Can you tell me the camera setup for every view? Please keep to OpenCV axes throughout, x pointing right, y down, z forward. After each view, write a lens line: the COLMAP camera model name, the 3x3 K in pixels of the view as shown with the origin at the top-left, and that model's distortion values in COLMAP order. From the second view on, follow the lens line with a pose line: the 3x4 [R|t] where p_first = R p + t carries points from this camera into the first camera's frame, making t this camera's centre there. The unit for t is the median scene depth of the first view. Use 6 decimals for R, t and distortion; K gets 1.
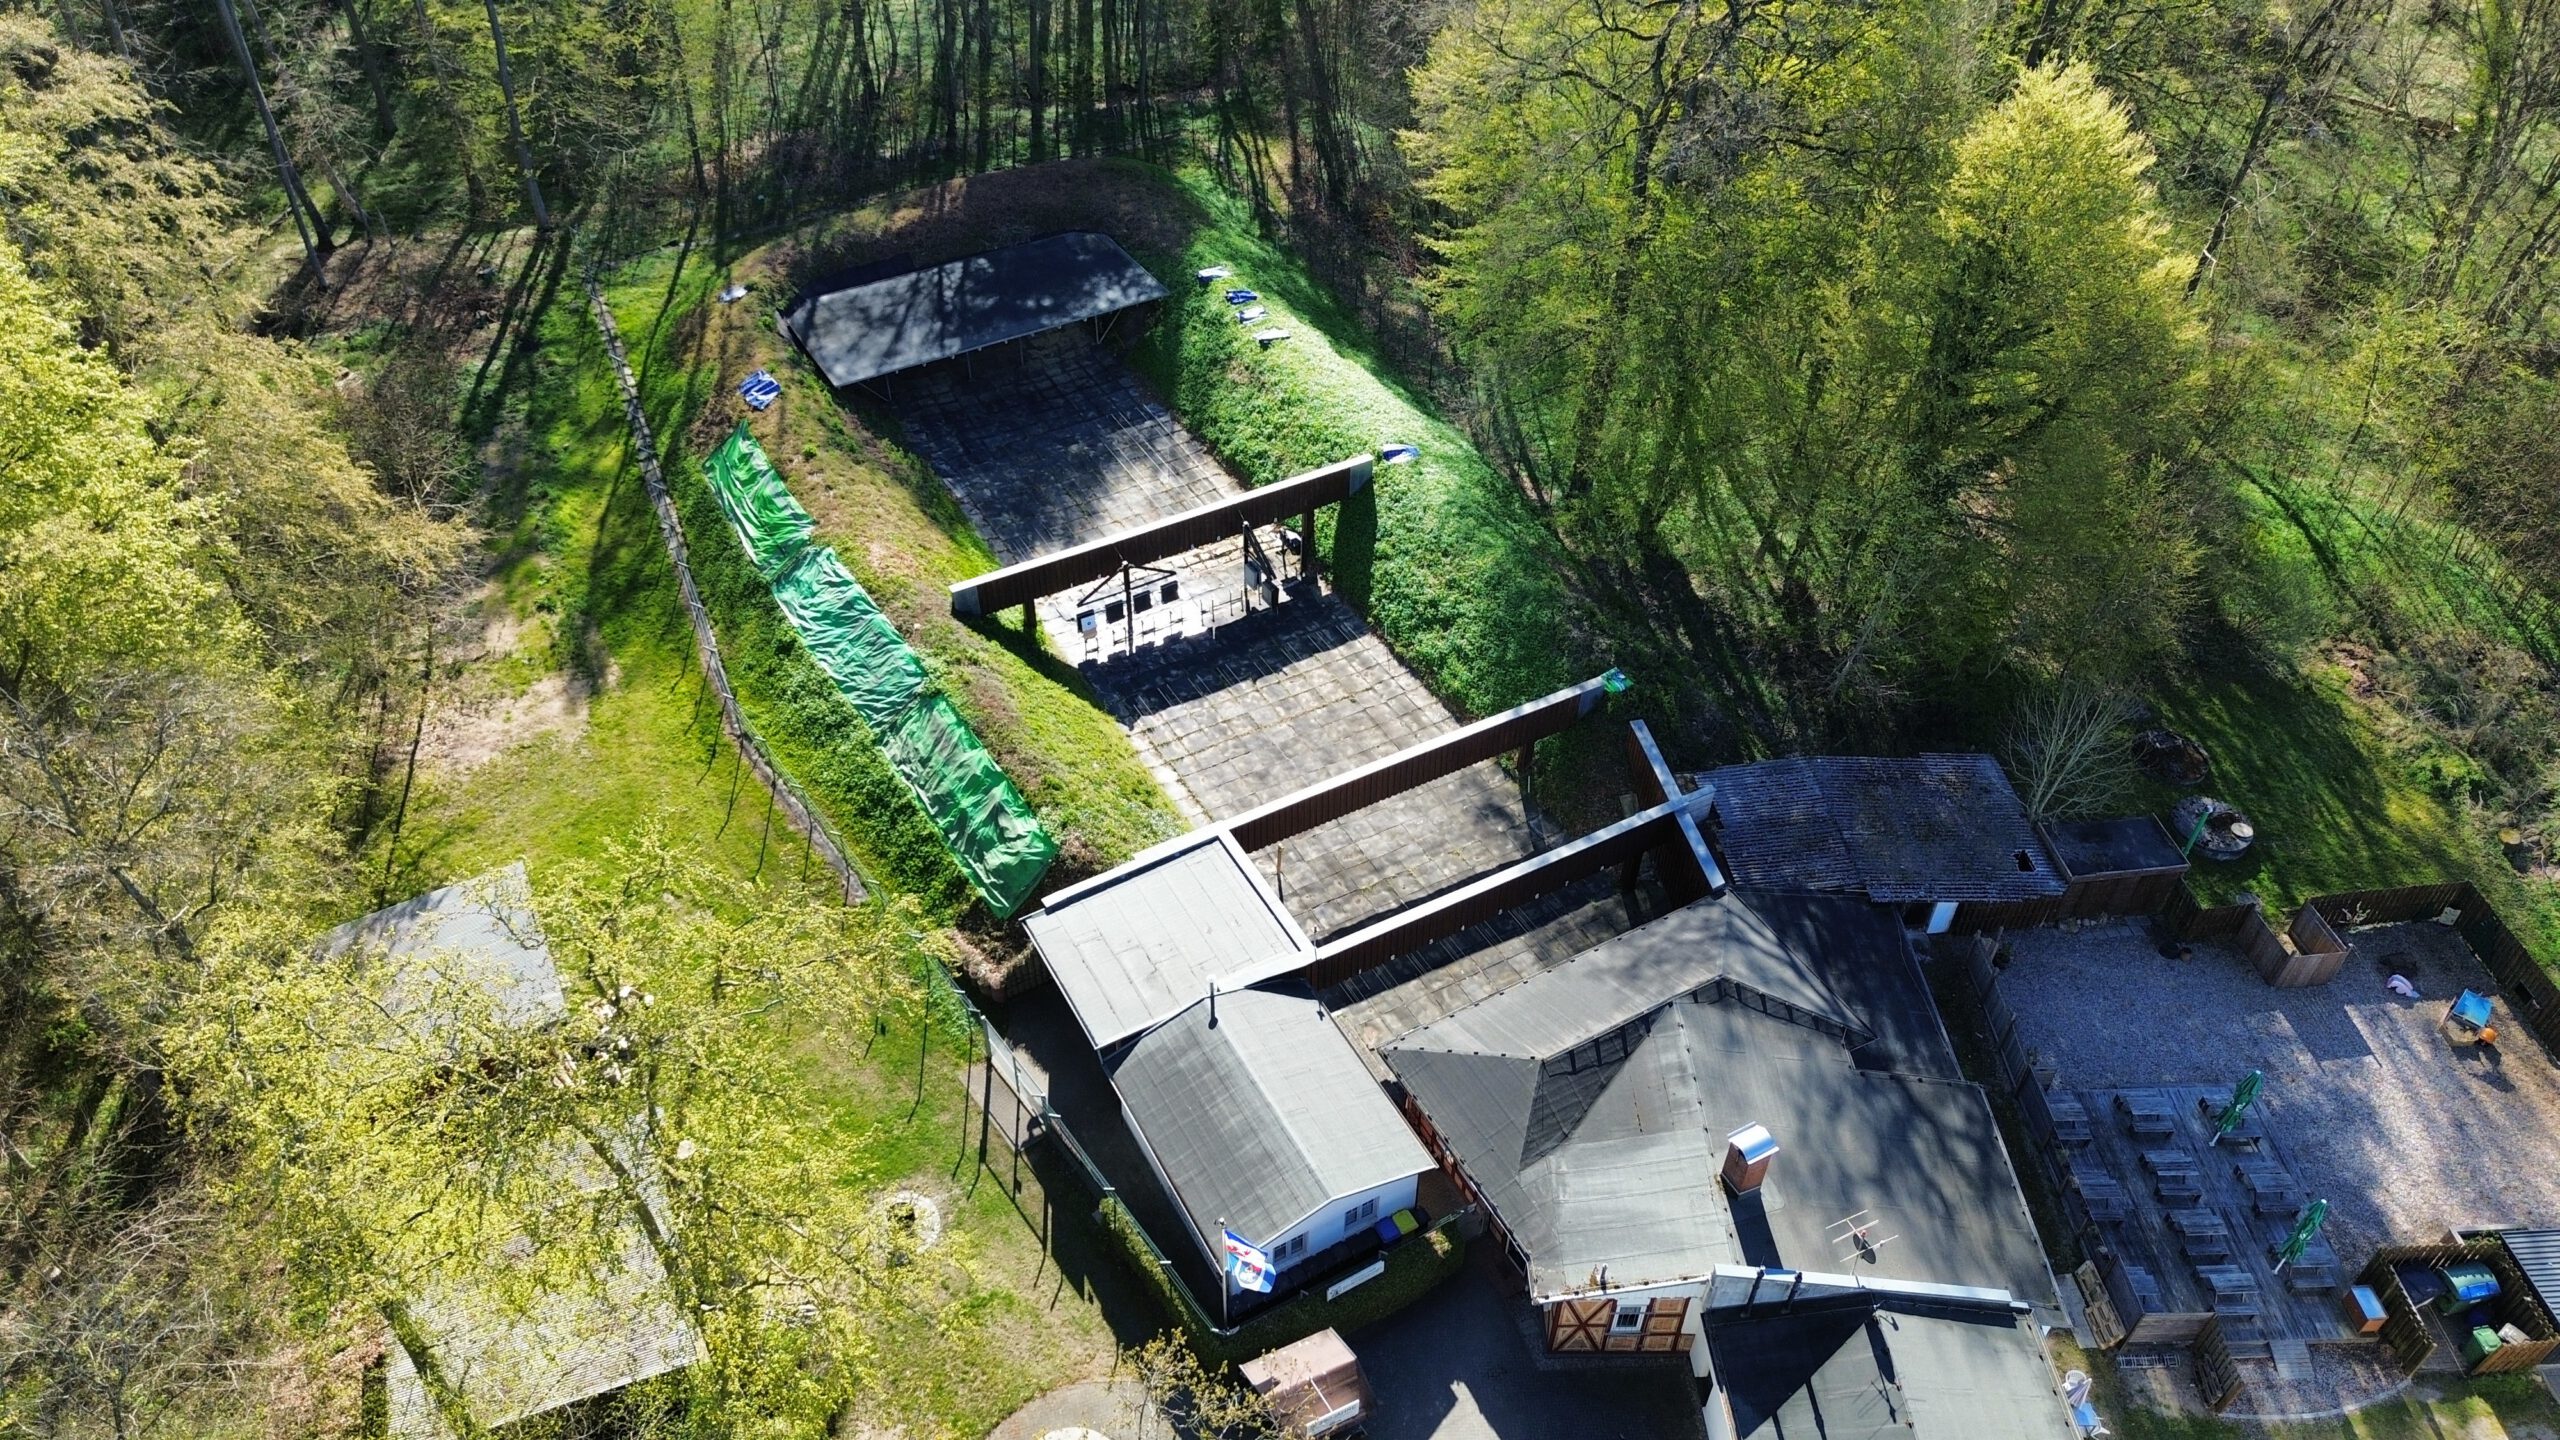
lens RADIAL K [[1823.3, 0, 1284.5], [0, 1823.3, 711.0], [0, 0, 1]] dist [0.045861, -0.016214]
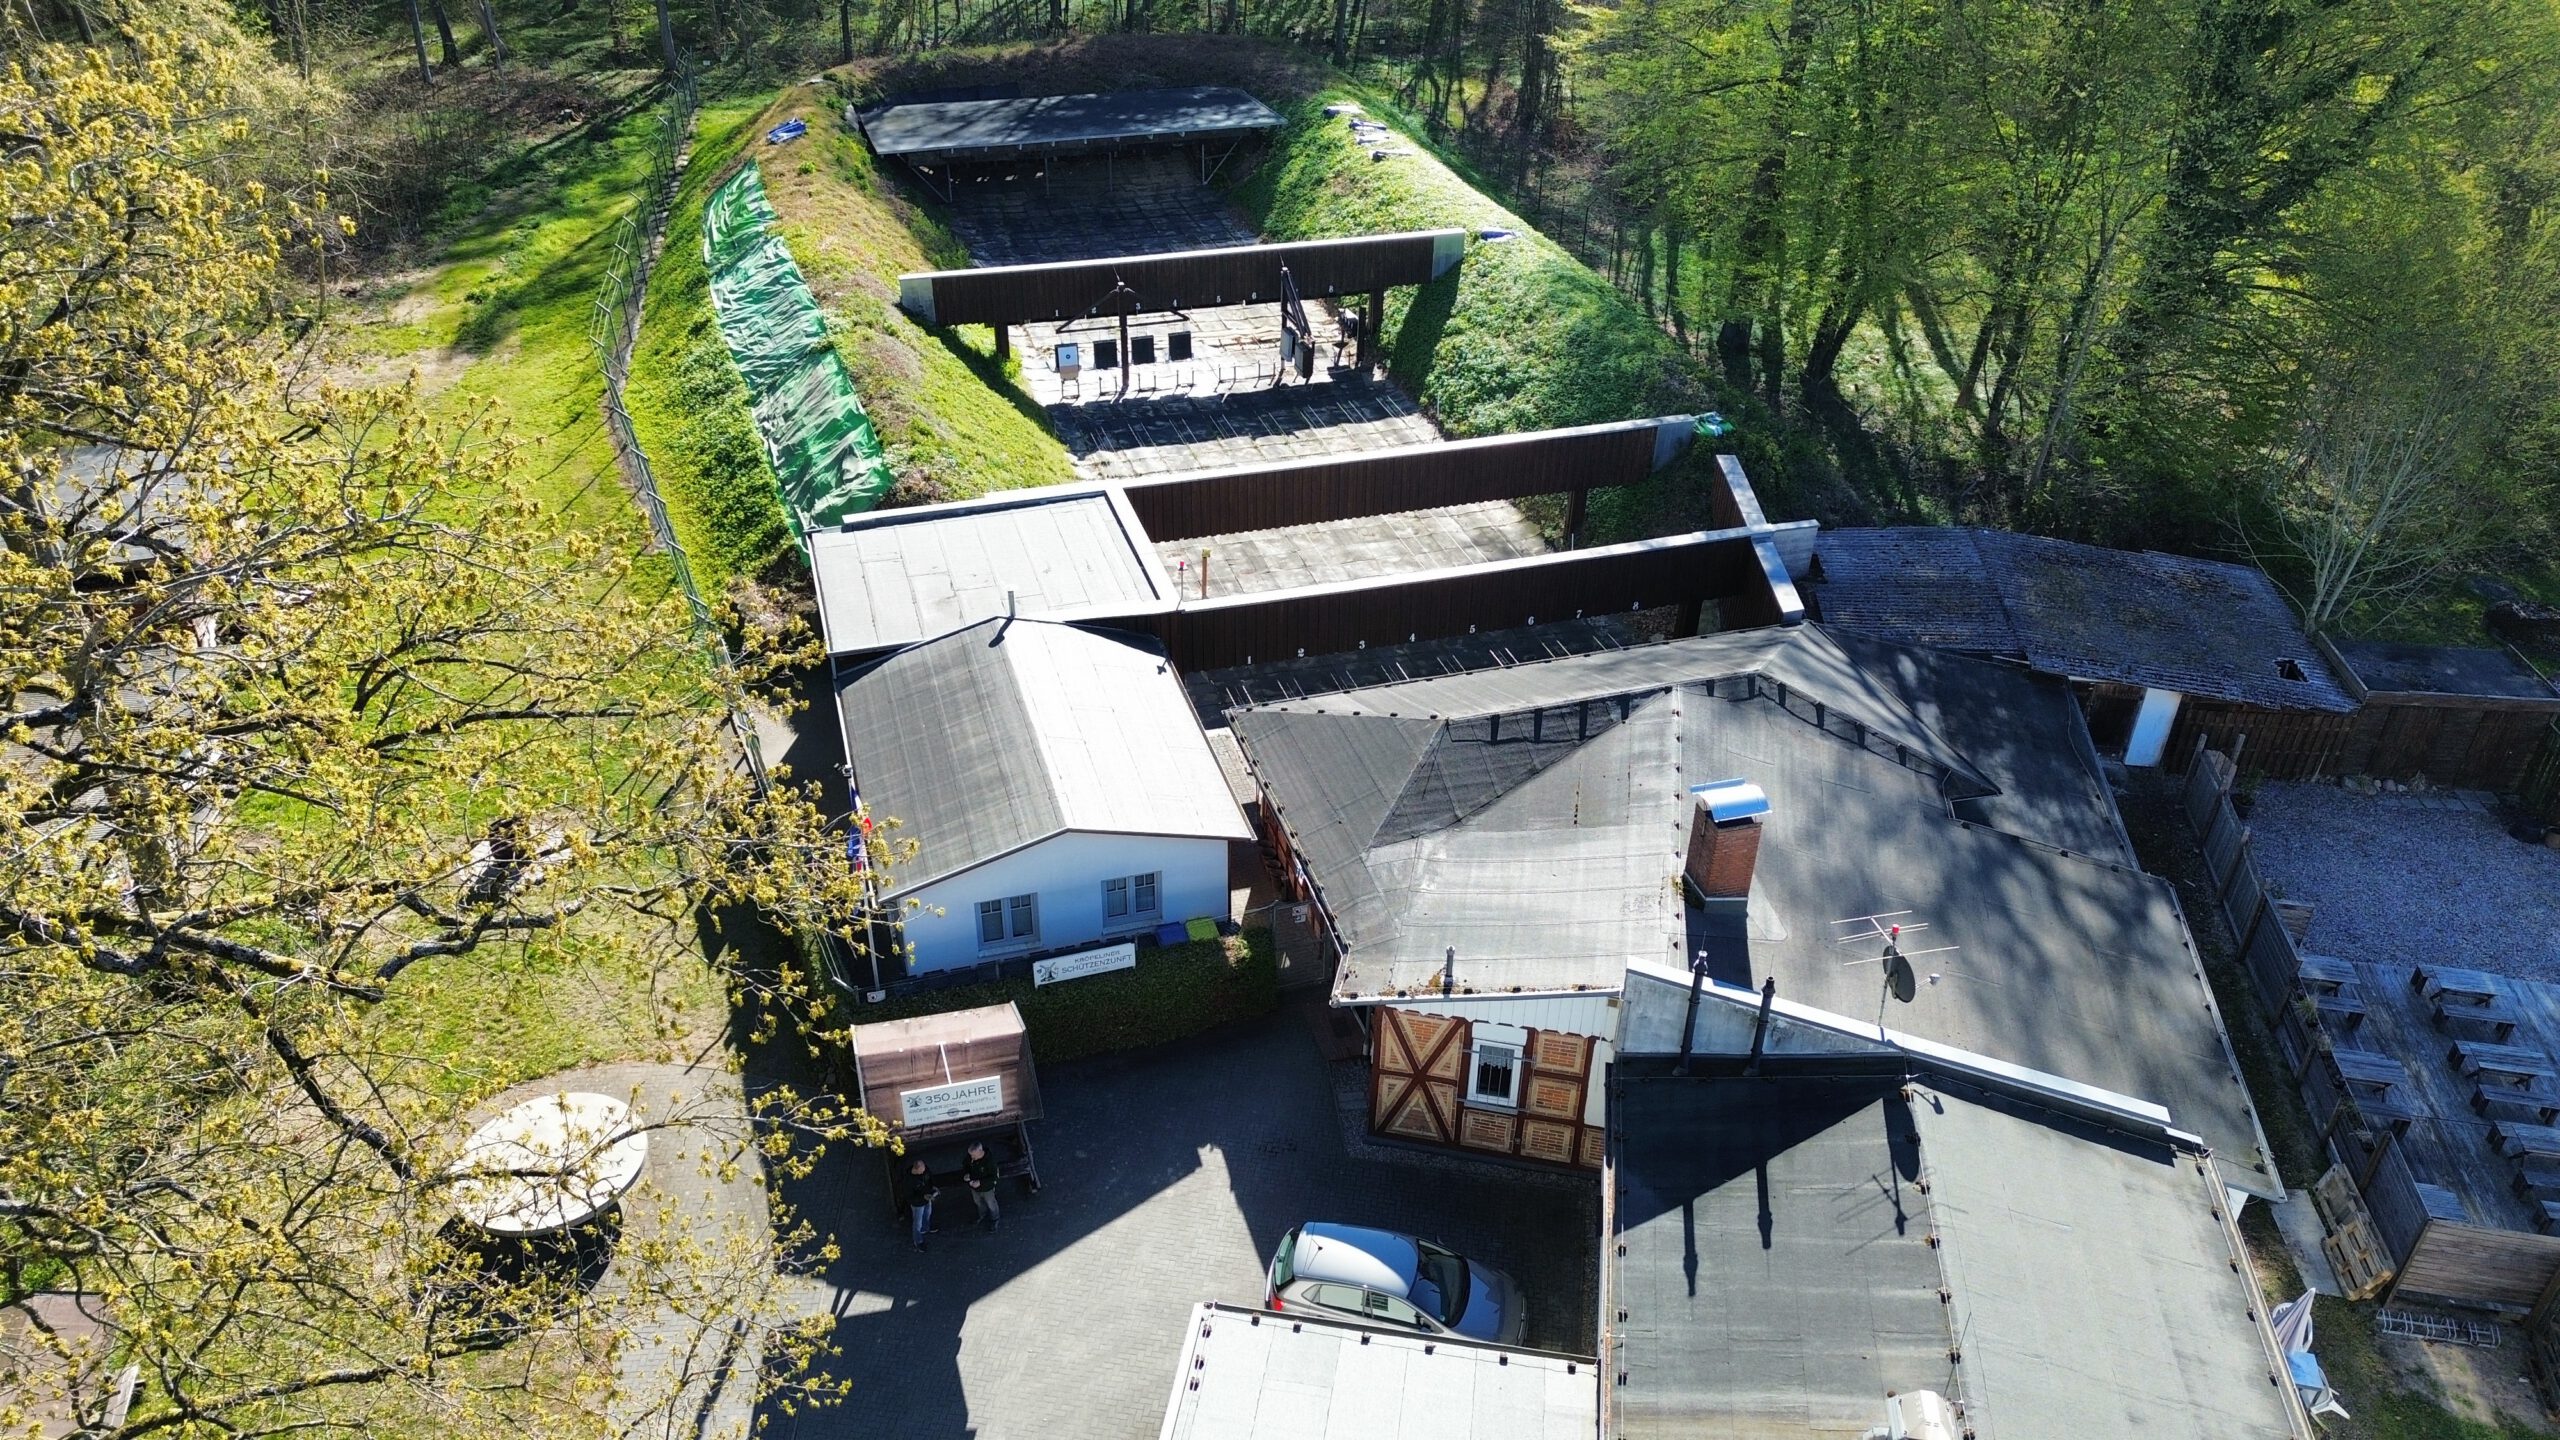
lens RADIAL K [[1823.3, 0, 1269.9], [0, 1823.3, 722.5], [0, 0, 1]] dist [0.045861, -0.016214]
pose [[0.976867, 0.119589, -0.177282, 0.165765], [-0.146706, 0.977940, -0.148699, 0.253449], [0.155588, 0.171268, 0.972862, 0.304559]]
